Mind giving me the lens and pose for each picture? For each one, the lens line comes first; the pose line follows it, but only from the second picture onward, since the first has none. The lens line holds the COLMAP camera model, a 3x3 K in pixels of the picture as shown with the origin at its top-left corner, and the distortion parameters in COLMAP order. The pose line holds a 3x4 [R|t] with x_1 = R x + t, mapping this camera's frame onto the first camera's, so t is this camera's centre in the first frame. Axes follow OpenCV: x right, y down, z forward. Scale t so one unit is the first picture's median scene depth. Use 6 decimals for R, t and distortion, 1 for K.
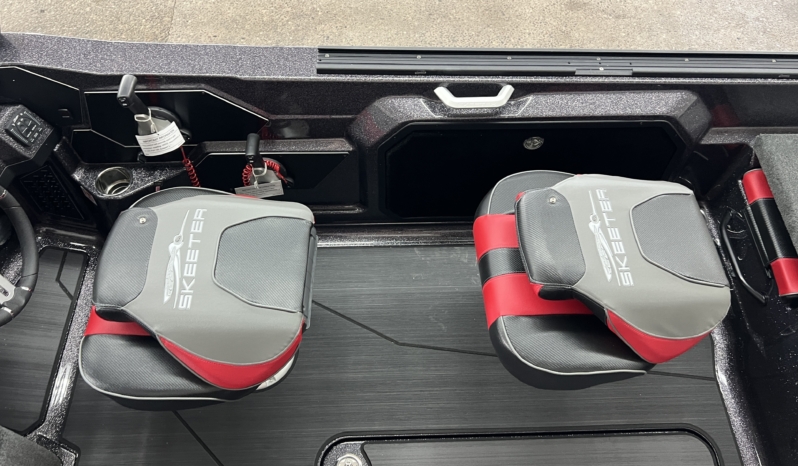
lens RADIAL K [[624.9, 0, 401.1], [0, 624.9, 232.9], [0, 0, 1]] dist [0.030252, -0.026422]
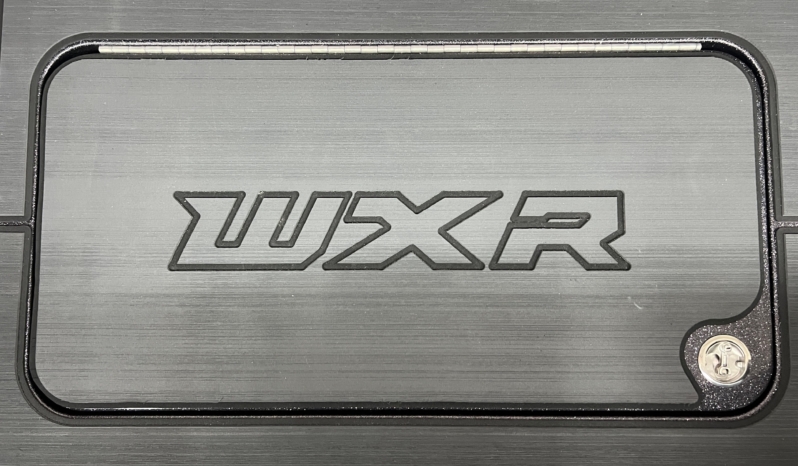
lens RADIAL K [[624.9, 0, 399.5], [0, 624.9, 227.6], [0, 0, 1]] dist [0.030252, -0.026422]
pose [[-0.999462, -0.032779, 0.000701, 0.192211], [0.027173, -0.816188, 0.577147, 0.150568], [-0.018346, 0.576856, 0.816640, 0.500353]]
